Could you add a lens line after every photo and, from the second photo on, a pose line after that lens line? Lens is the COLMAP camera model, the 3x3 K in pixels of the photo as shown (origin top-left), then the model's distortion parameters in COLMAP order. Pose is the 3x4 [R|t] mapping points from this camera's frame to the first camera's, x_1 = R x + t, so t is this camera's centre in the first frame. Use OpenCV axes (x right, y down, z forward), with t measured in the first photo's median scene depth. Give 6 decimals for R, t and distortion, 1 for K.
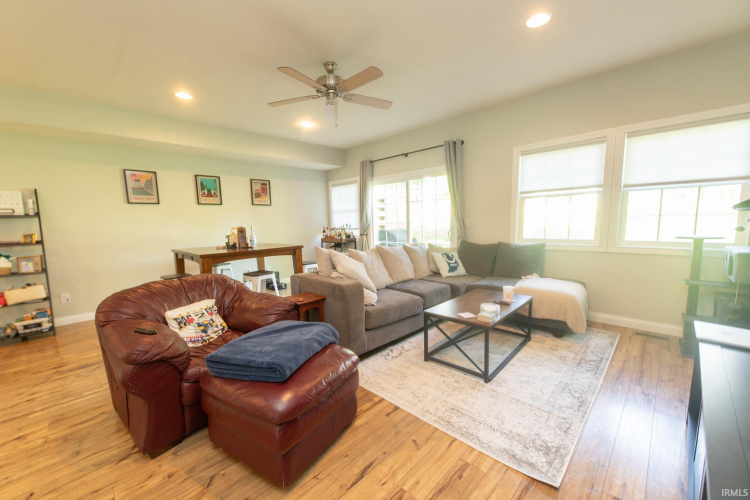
lens RADIAL K [[296.4, 0, 364.0], [0, 296.4, 256.5], [0, 0, 1]] dist [0.020331, -0.008026]
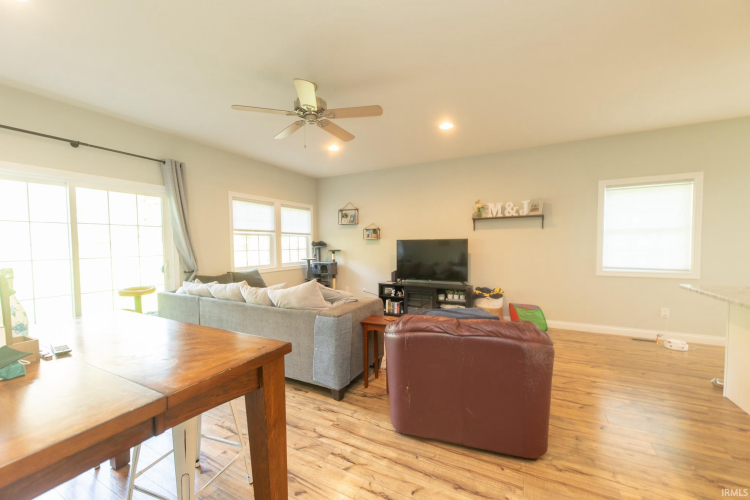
lens RADIAL K [[296.4, 0, 364.0], [0, 296.4, 256.5], [0, 0, 1]] dist [0.020331, -0.008026]
pose [[-0.293760, -0.007393, 0.955851, -0.788103], [0.138021, 0.989163, 0.050069, -0.095358], [-0.945862, 0.146636, -0.289556, 0.874493]]
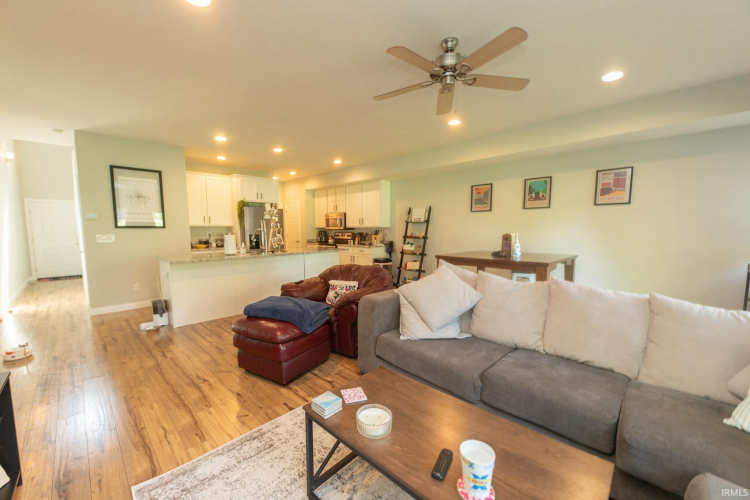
lens RADIAL K [[296.4, 0, 364.0], [0, 296.4, 256.5], [0, 0, 1]] dist [0.020331, -0.008026]
pose [[-0.001852, 0.122699, -0.992442, 0.568106], [-0.114916, 0.985843, 0.122097, -0.100035], [0.993374, 0.114273, 0.012274, 0.606252]]
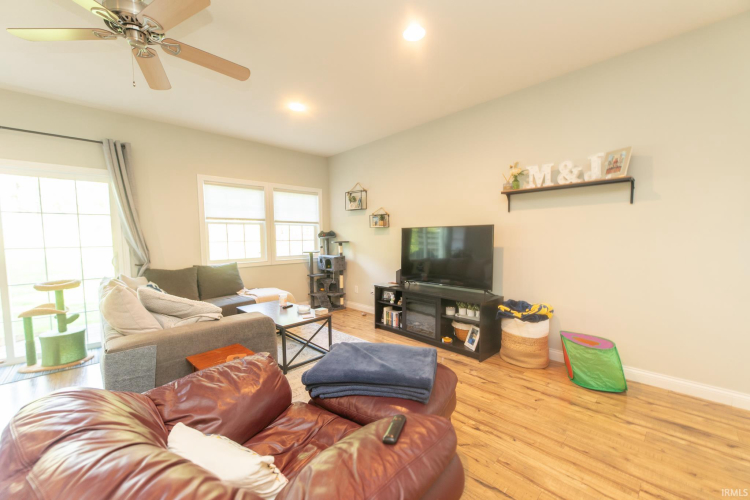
lens RADIAL K [[296.4, 0, 364.0], [0, 296.4, 256.5], [0, 0, 1]] dist [0.020331, -0.008026]
pose [[0.025703, -0.036926, 0.998987, -0.542768], [0.136584, 0.990076, 0.033082, -0.035530], [-0.990295, 0.135595, 0.030492, 0.429288]]
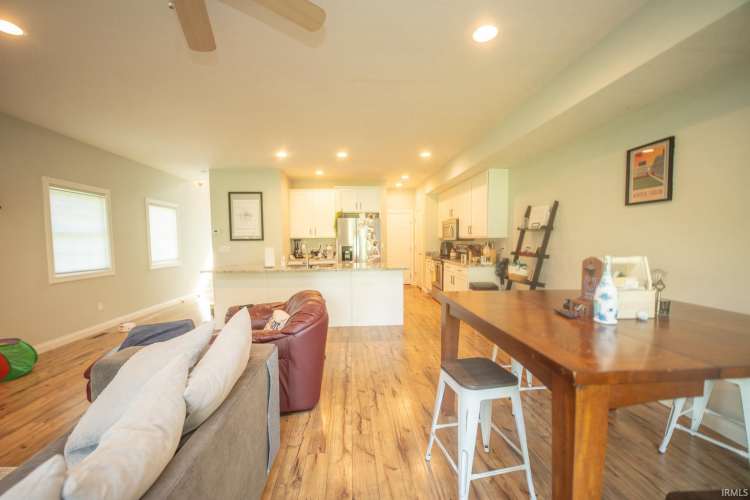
lens RADIAL K [[296.4, 0, 364.0], [0, 296.4, 256.5], [0, 0, 1]] dist [0.020331, -0.008026]
pose [[-0.666097, 0.080002, -0.741562, 0.037465], [-0.060051, 0.985251, 0.160232, -0.155910], [0.743444, 0.151261, -0.651468, 1.127984]]
